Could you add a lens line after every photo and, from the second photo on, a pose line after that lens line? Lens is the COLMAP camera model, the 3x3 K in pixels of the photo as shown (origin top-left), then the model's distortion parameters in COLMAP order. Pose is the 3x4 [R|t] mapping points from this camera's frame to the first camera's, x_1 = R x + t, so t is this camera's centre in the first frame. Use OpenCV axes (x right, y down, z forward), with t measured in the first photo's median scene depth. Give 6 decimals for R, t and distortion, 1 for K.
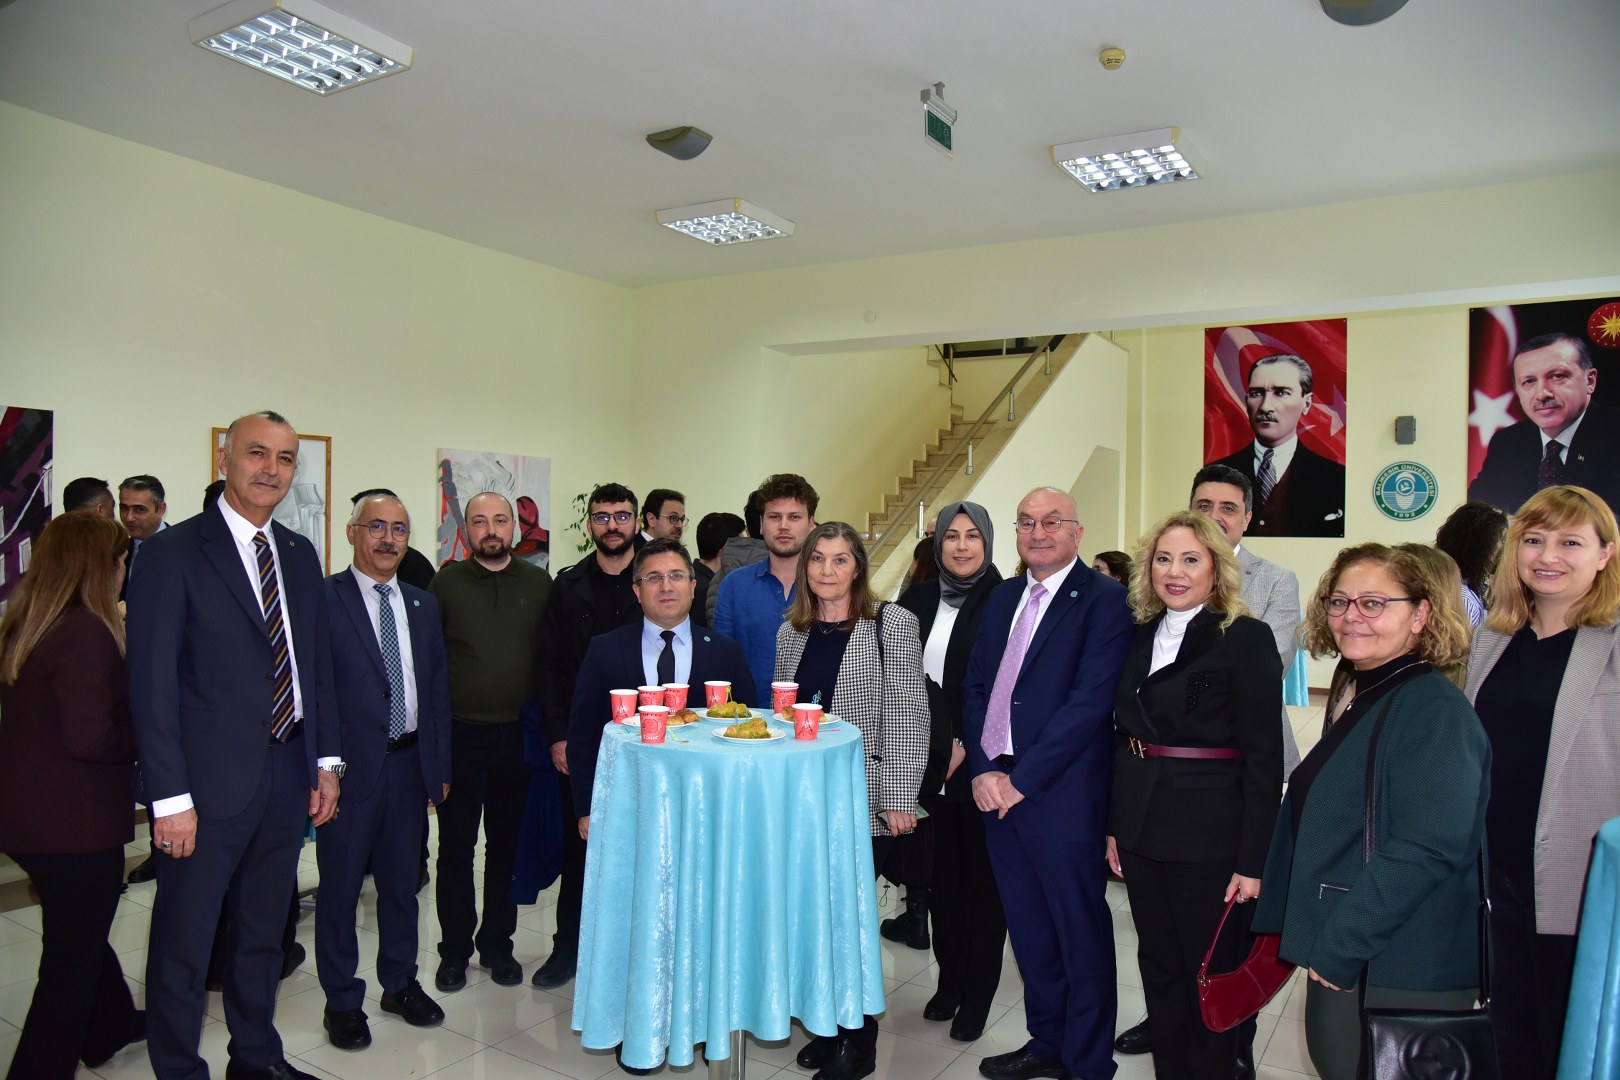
lens RADIAL K [[1097.7, 0, 814.1], [0, 1097.7, 541.1], [0, 0, 1]] dist [-0.065653, 0.013562]
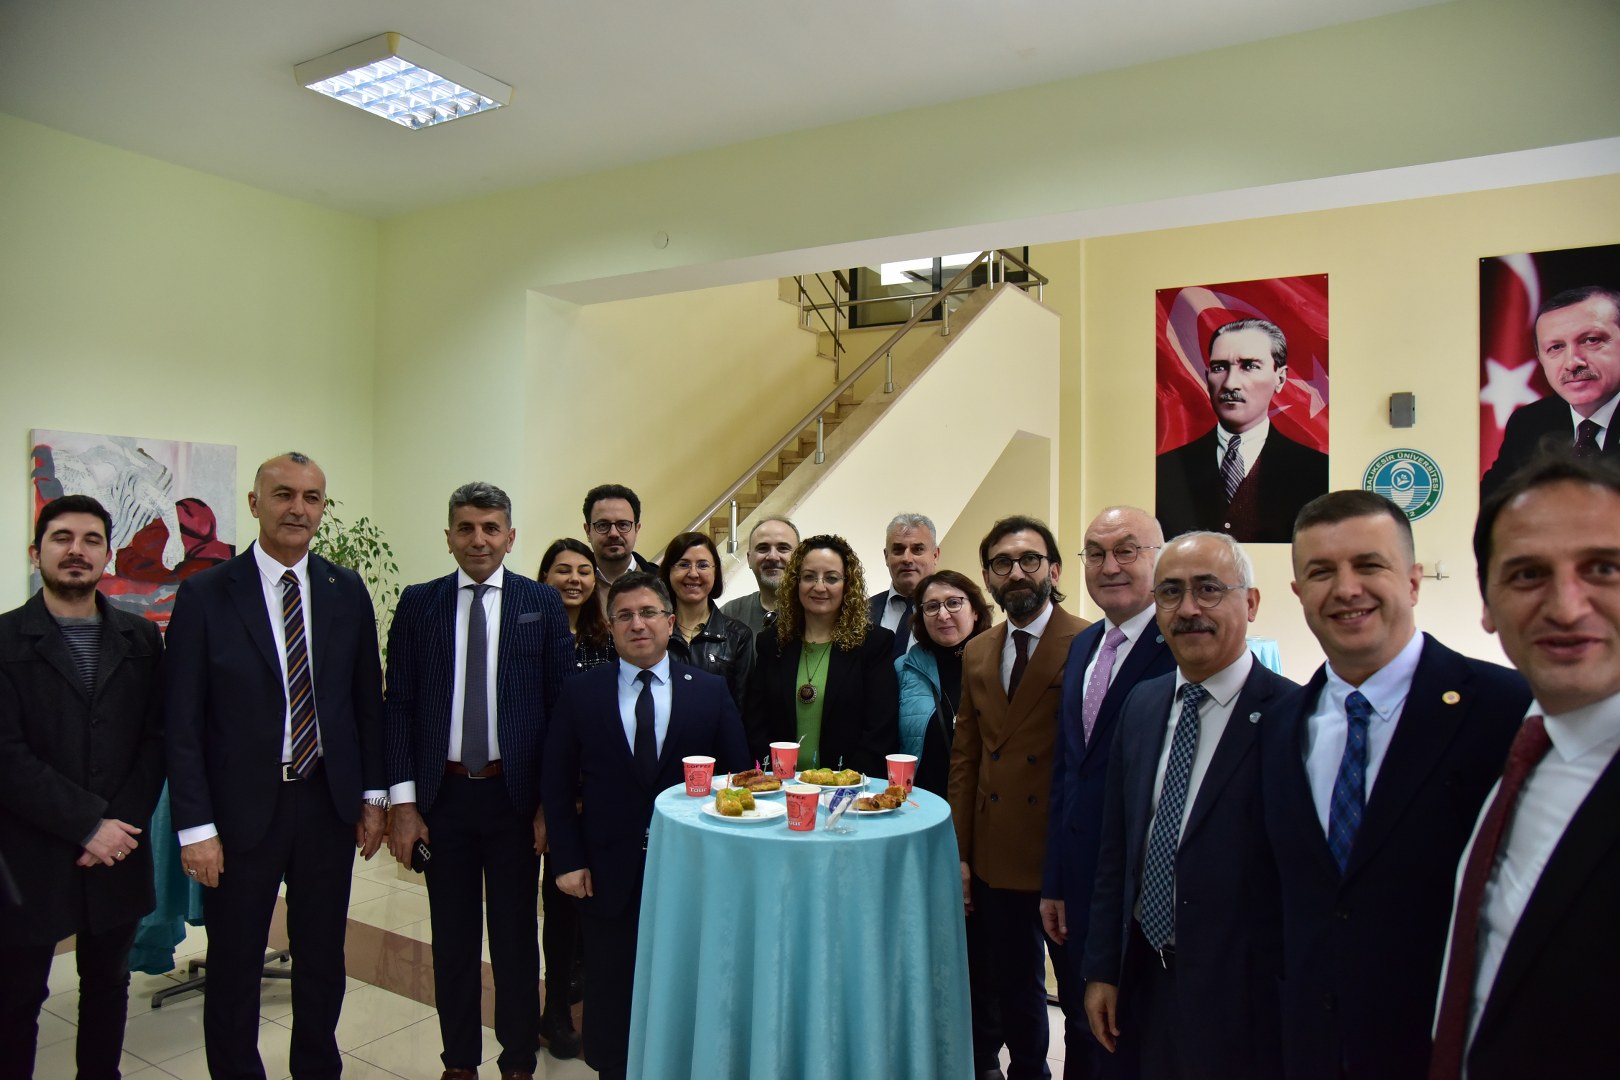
lens RADIAL K [[1097.7, 0, 805.3], [0, 1097.7, 536.8], [0, 0, 1]] dist [-0.065653, 0.013562]
pose [[0.999898, -0.007438, 0.012203, 0.090181], [0.007537, 0.999939, -0.008123, -0.004600], [-0.012142, 0.008214, 0.999893, 0.197731]]
